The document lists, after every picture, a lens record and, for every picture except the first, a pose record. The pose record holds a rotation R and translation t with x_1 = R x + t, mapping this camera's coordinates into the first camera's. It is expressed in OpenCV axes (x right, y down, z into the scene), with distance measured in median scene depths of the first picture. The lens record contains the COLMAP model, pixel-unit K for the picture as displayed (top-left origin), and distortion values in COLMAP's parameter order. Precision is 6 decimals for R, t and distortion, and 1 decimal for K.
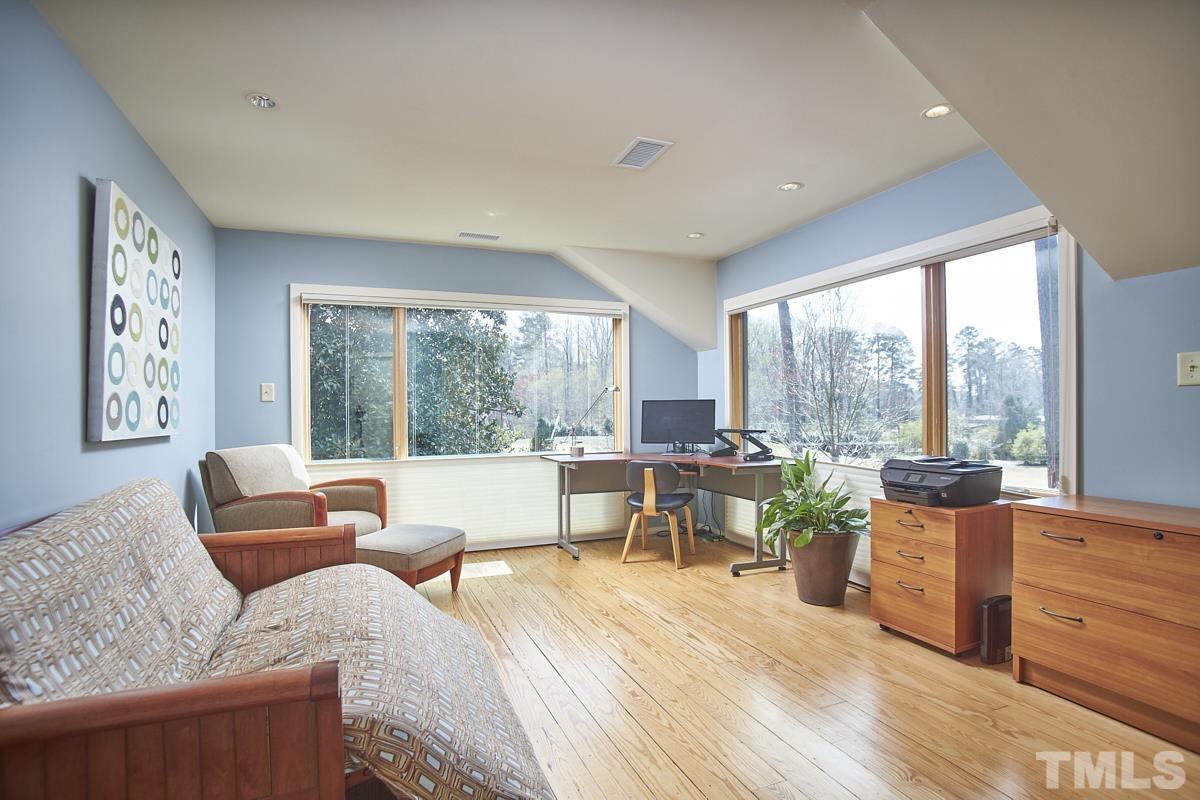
lens RADIAL K [[582.1, 0, 595.4], [0, 582.1, 411.6], [0, 0, 1]] dist [-0.075783, 0.027201]
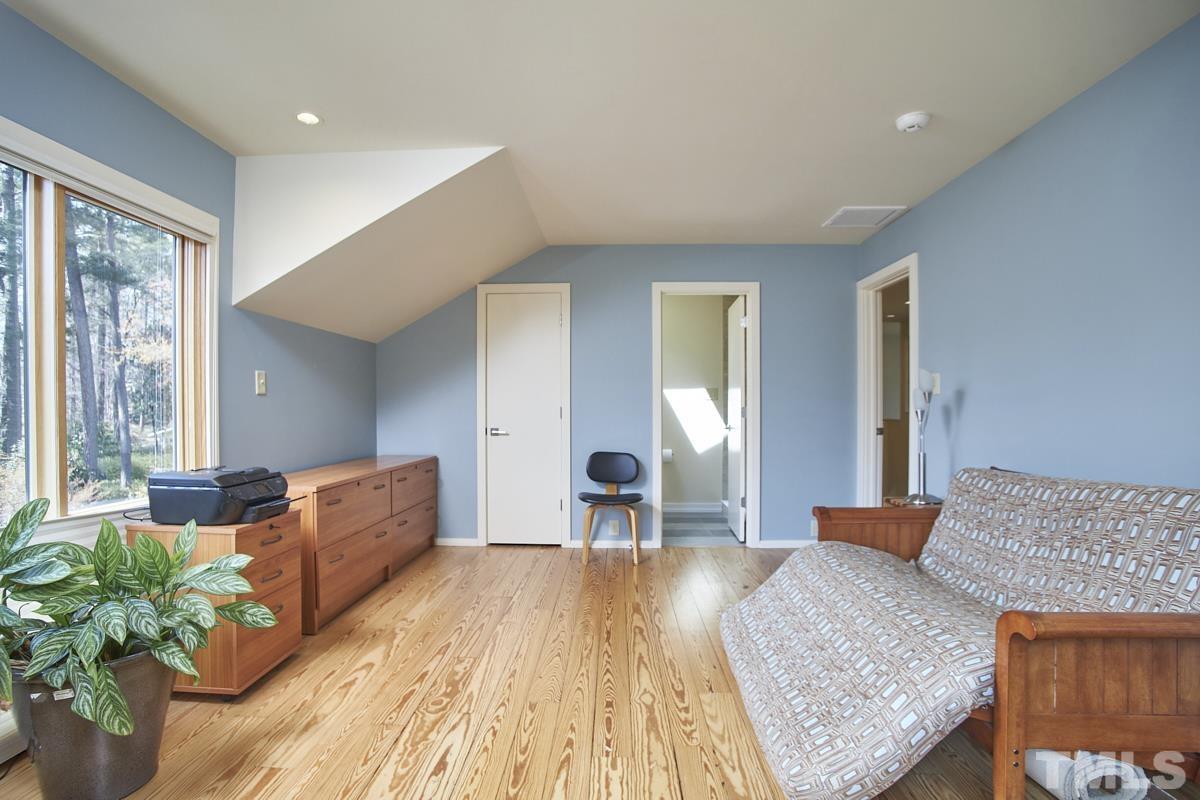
lens RADIAL K [[582.1, 0, 595.4], [0, 582.1, 411.6], [0, 0, 1]] dist [-0.075783, 0.027201]
pose [[-0.911262, 0.005392, 0.411793, -0.237639], [0.008717, 0.999943, 0.006196, -0.002172], [-0.411736, 0.009236, -0.911256, 1.444136]]
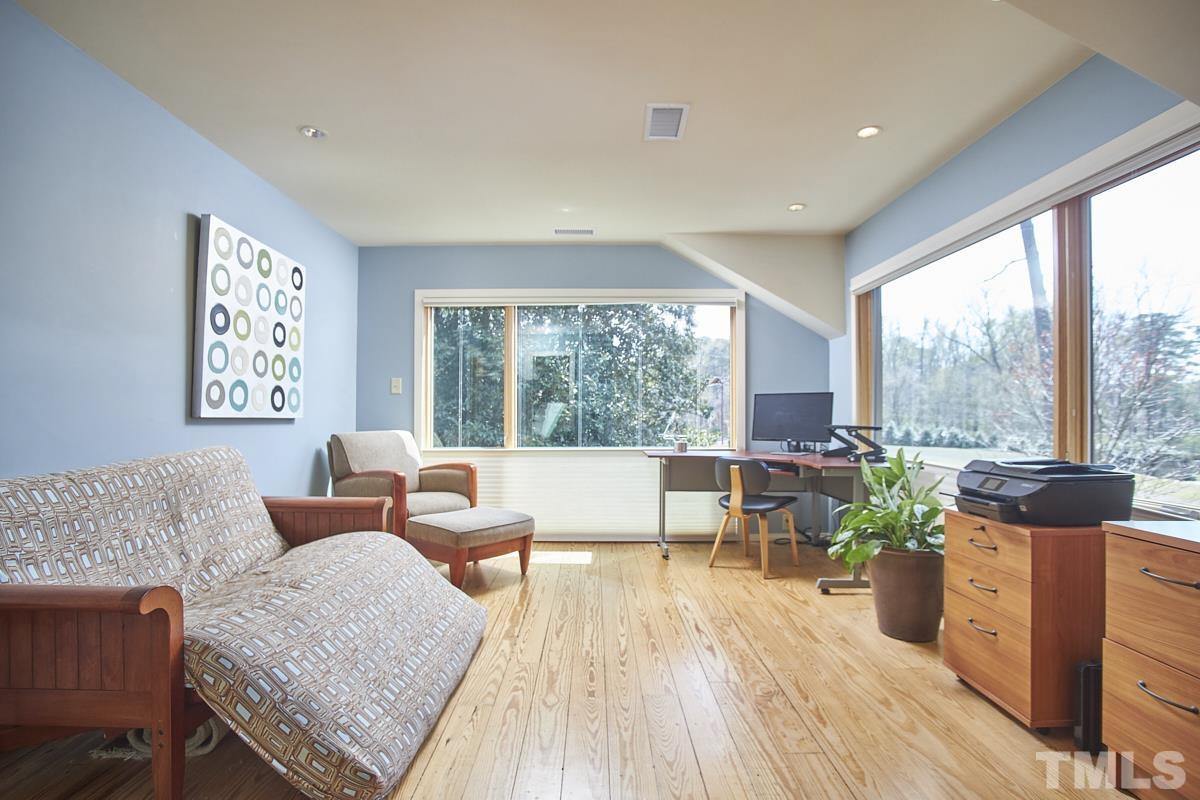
lens RADIAL K [[582.1, 0, 595.4], [0, 582.1, 411.6], [0, 0, 1]] dist [-0.075783, 0.027201]
pose [[0.925264, 0.007730, -0.379245, 0.326852], [-0.010551, 0.999930, -0.005362, 0.027621], [0.379177, 0.008963, 0.925281, 0.100668]]
